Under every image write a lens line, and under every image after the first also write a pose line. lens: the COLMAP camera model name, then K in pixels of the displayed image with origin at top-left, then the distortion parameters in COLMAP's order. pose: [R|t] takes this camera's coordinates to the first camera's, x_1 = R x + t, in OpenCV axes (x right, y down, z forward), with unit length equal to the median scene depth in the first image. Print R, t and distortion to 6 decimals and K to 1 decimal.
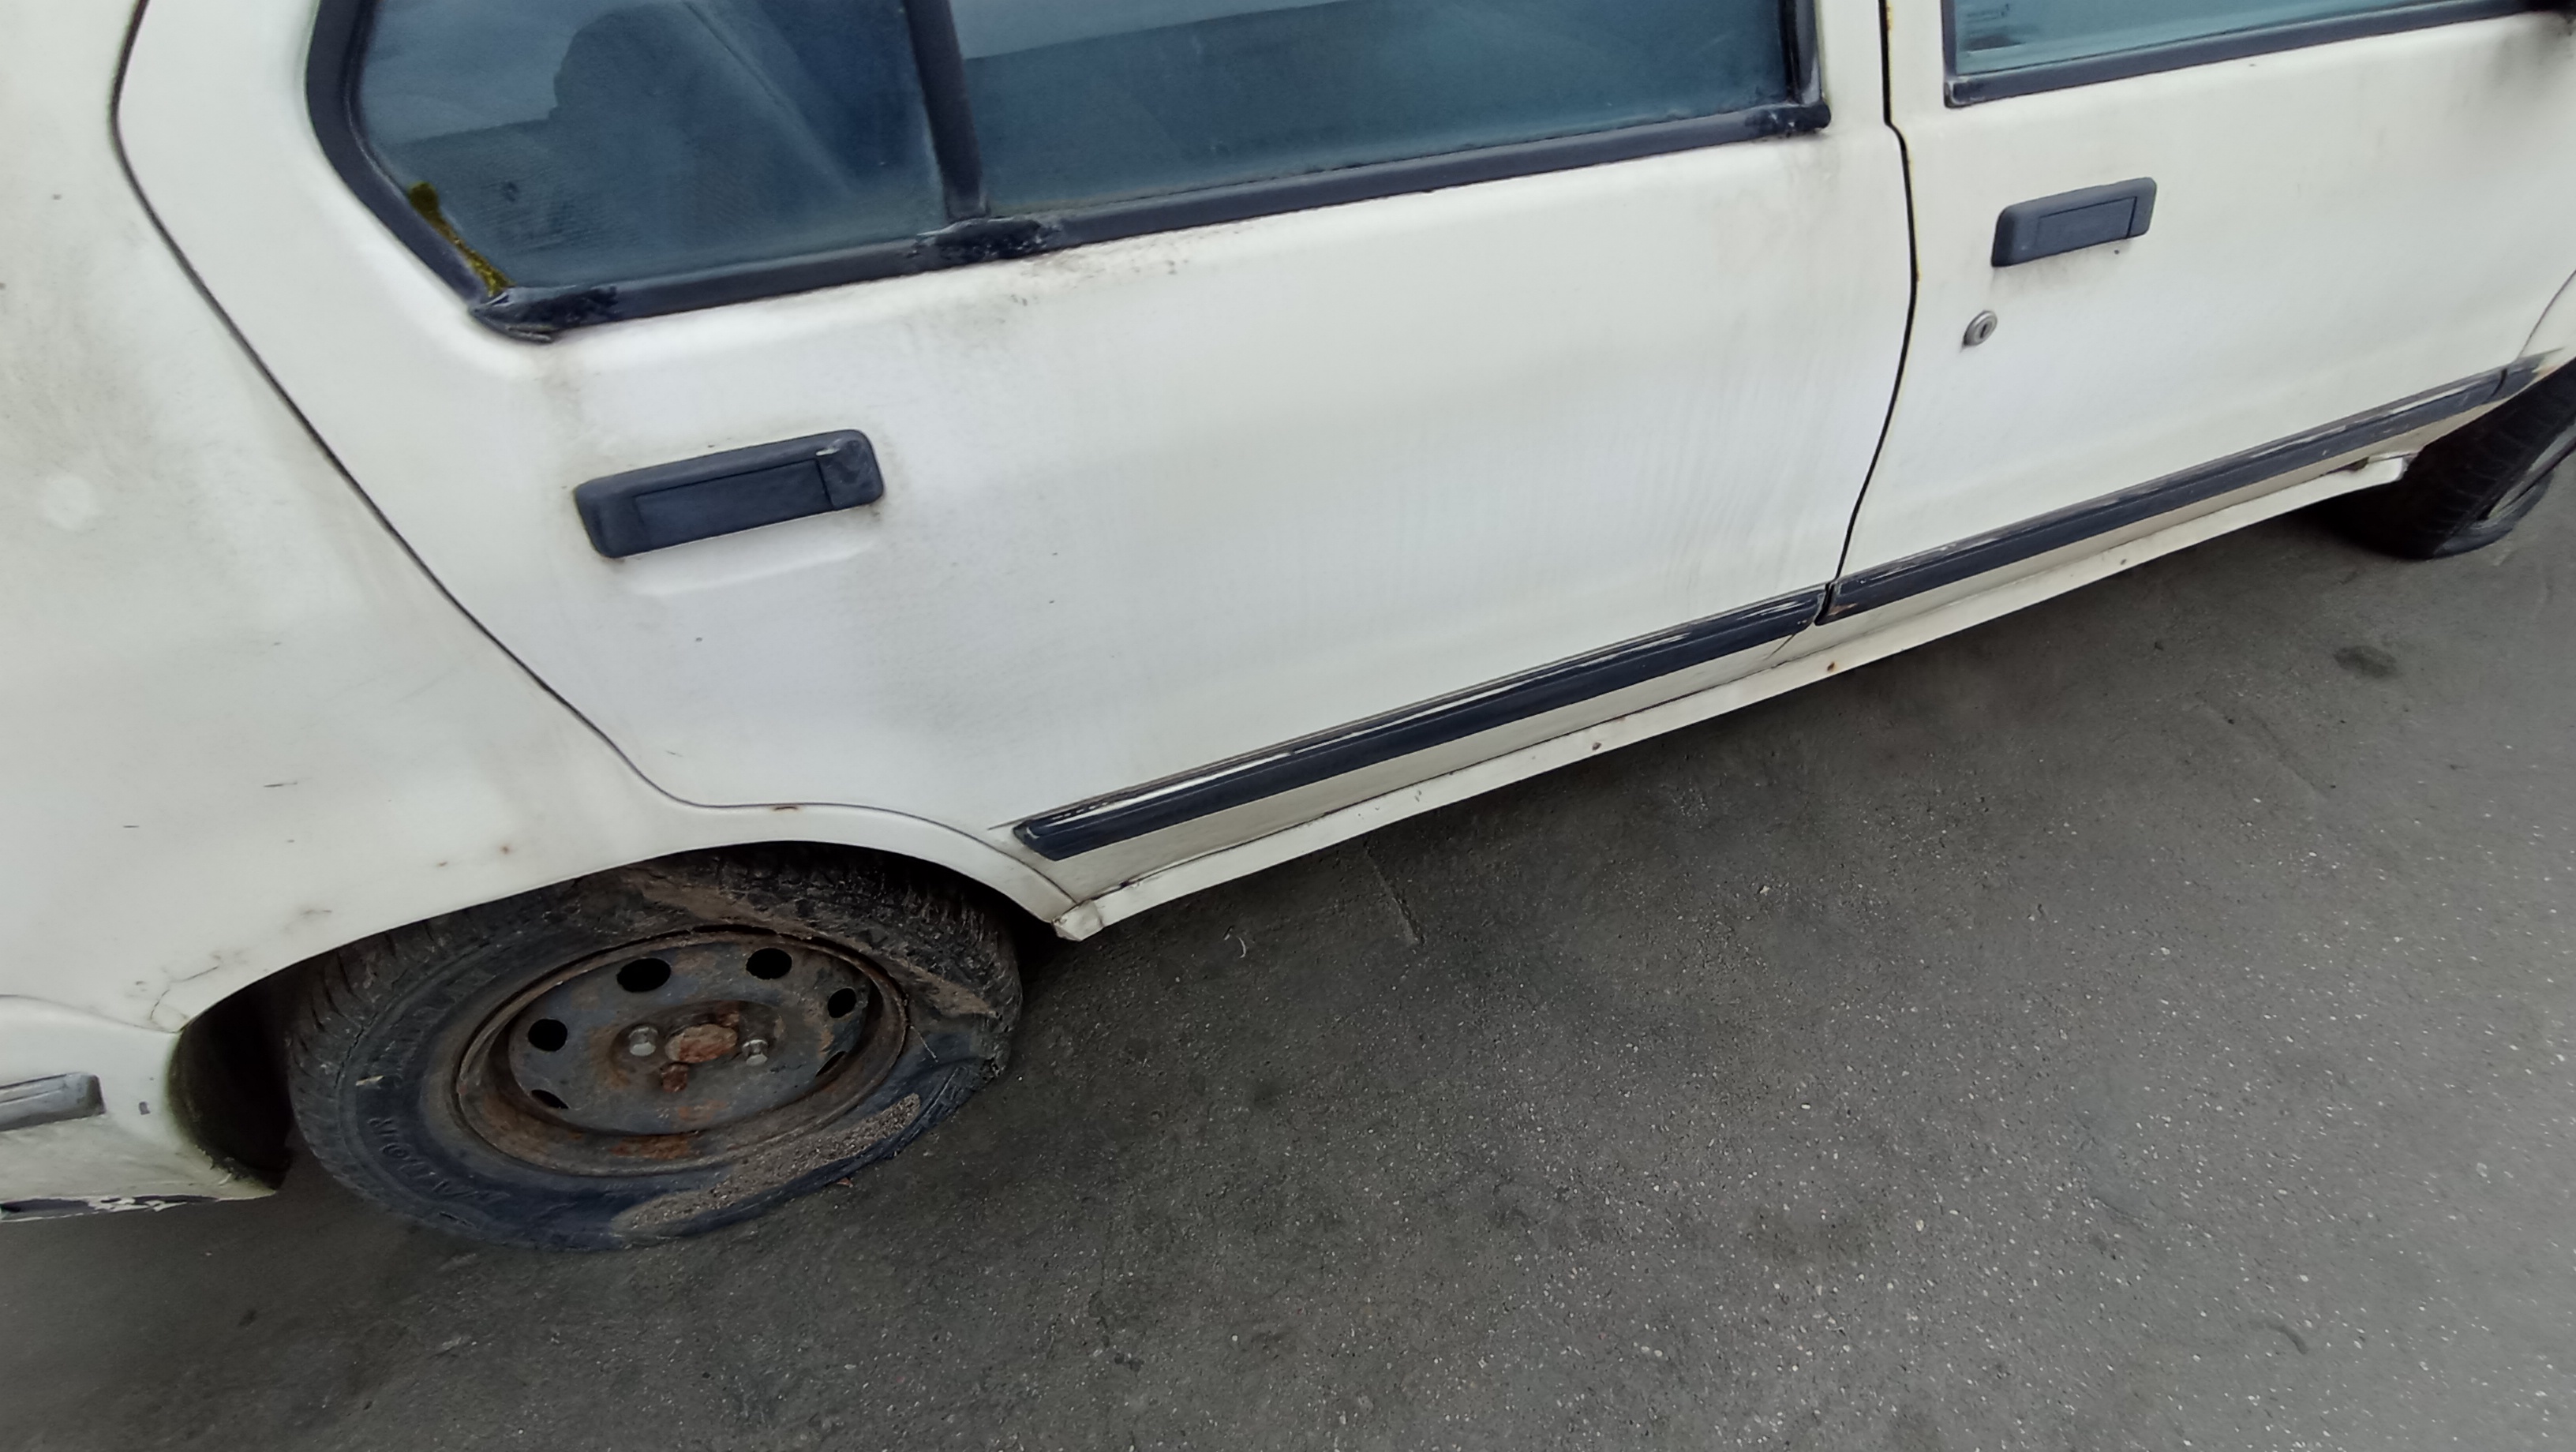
lens RADIAL K [[1222.5, 0, 1288.0], [0, 1222.5, 726.0], [0, 0, 1]] dist [-0.047808, 0.036428]
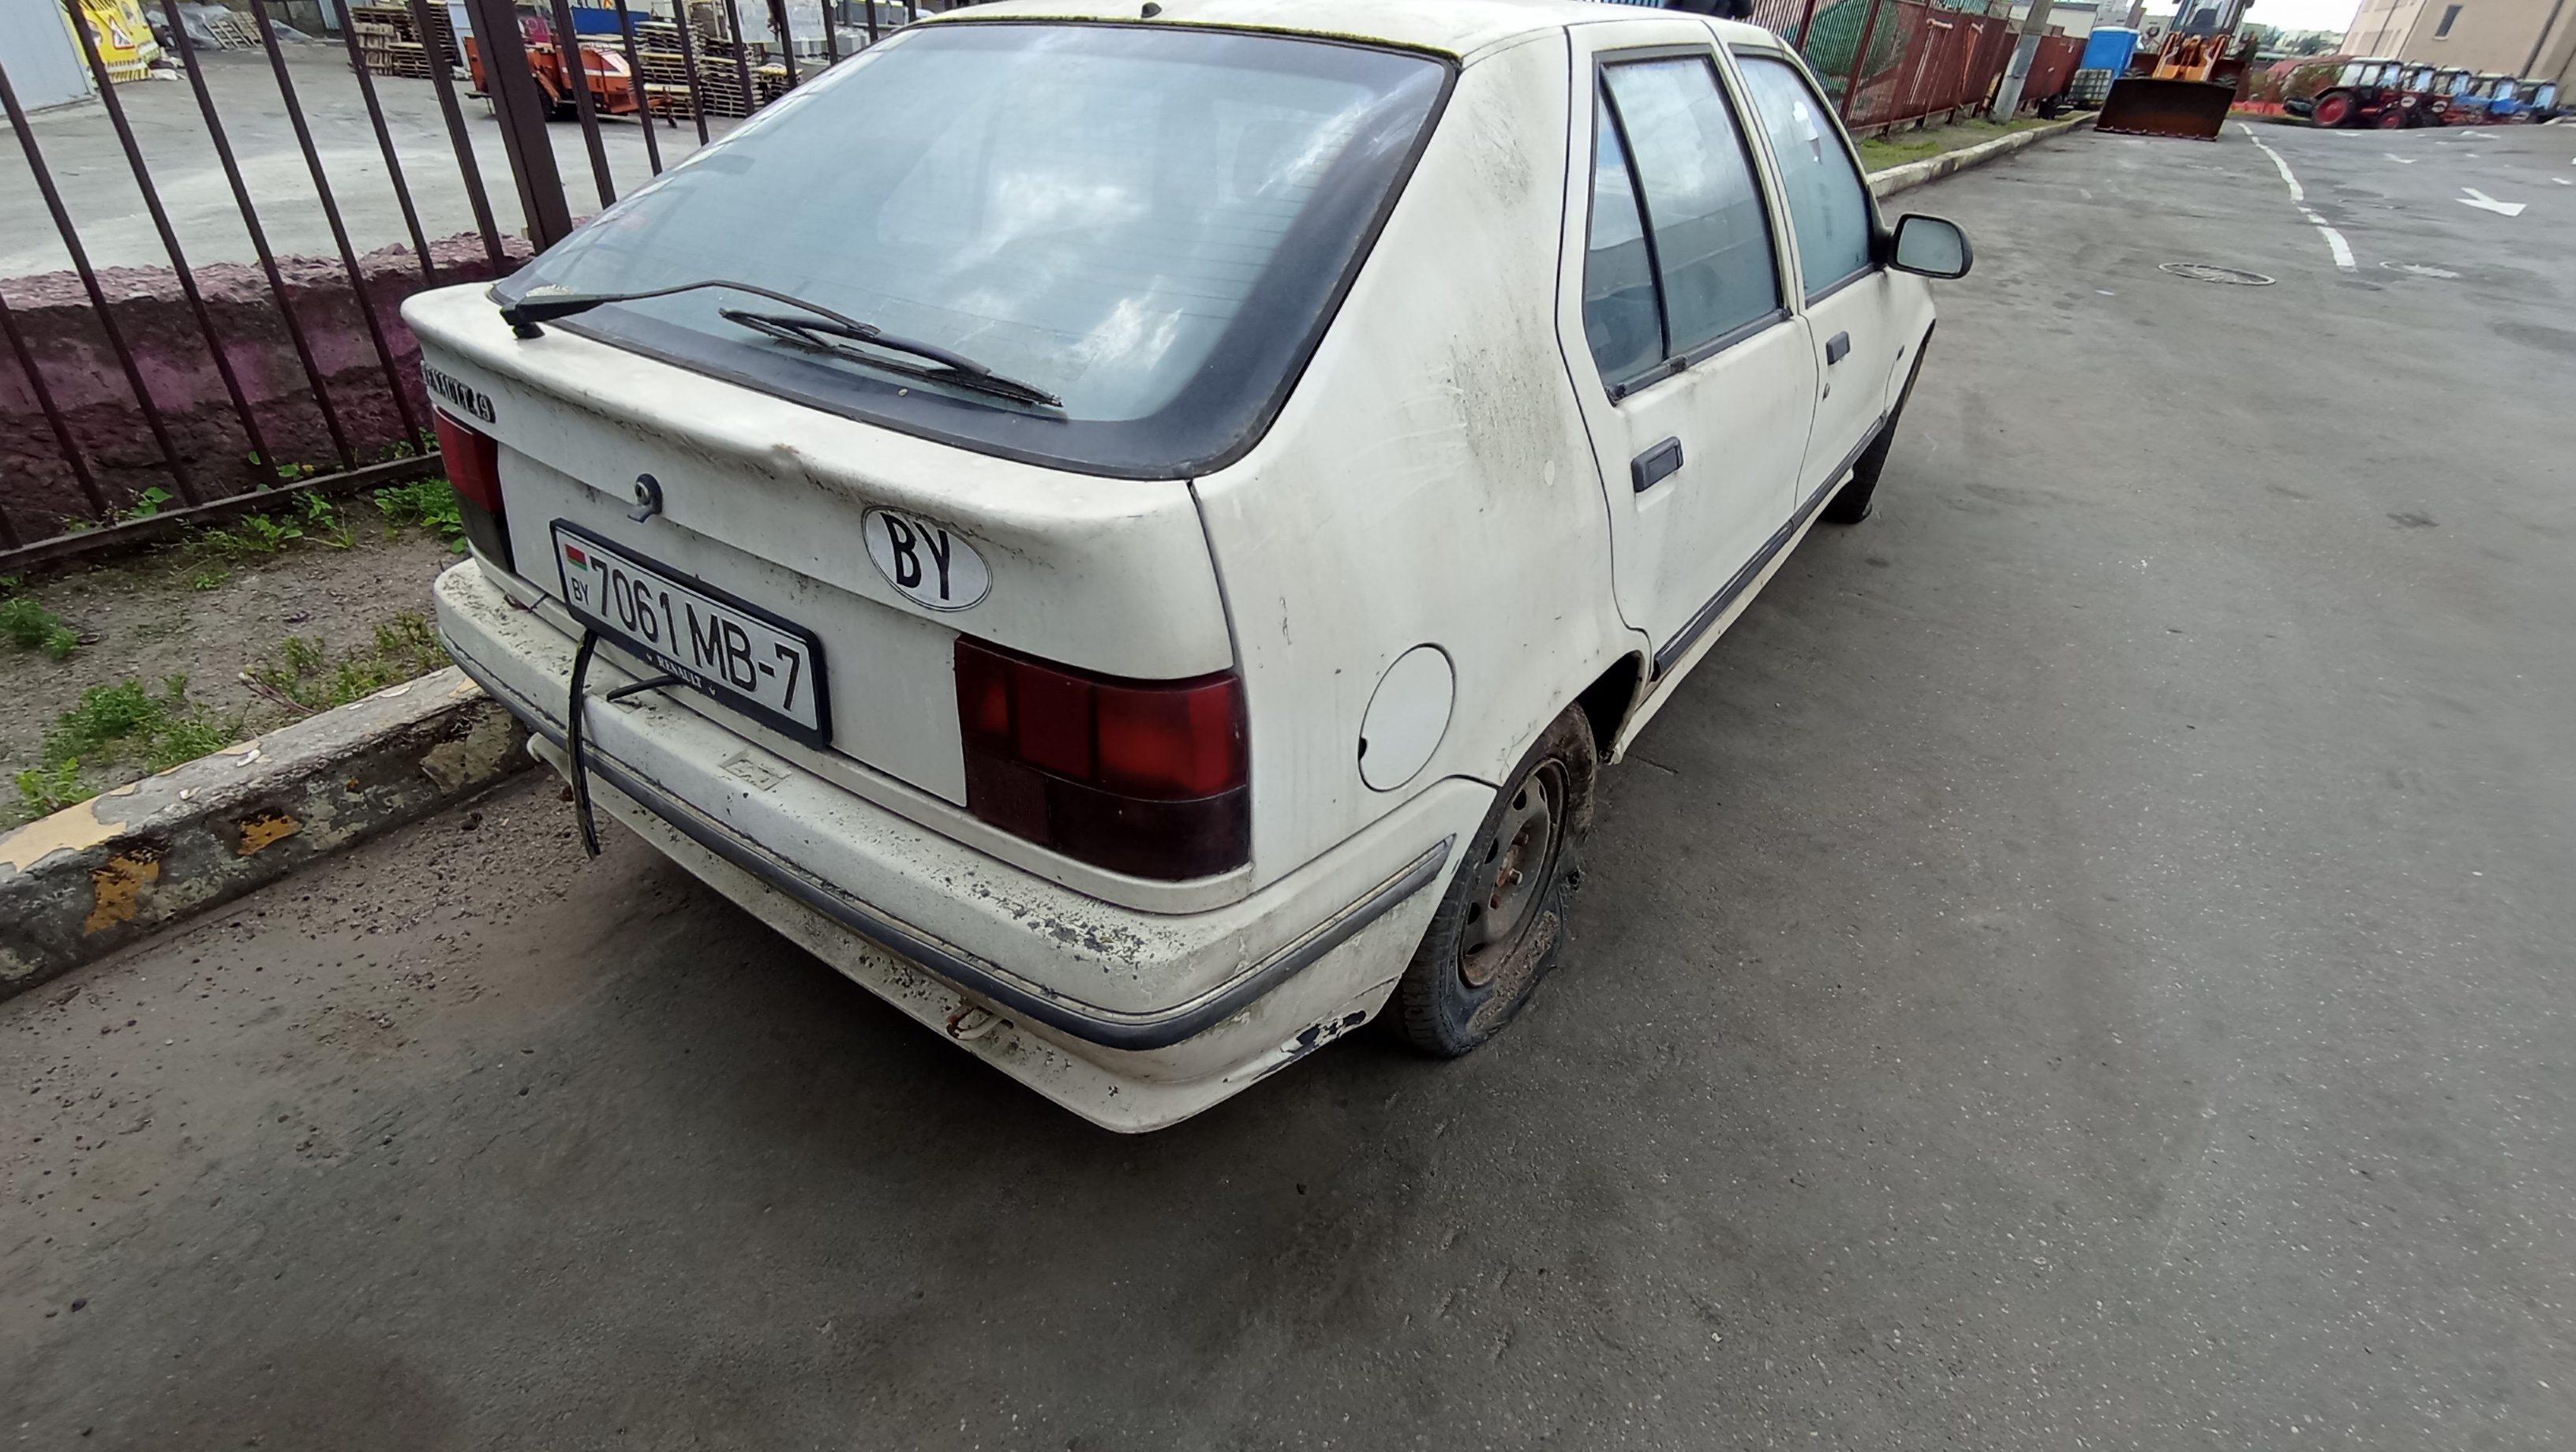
lens RADIAL K [[1222.5, 0, 1288.0], [0, 1222.5, 726.0], [0, 0, 1]] dist [-0.047808, 0.036428]
pose [[0.830000, -0.250051, 0.498572, -2.368944], [0.382196, 0.906008, -0.181868, 0.432406], [-0.406233, 0.341503, 0.847555, -0.557242]]
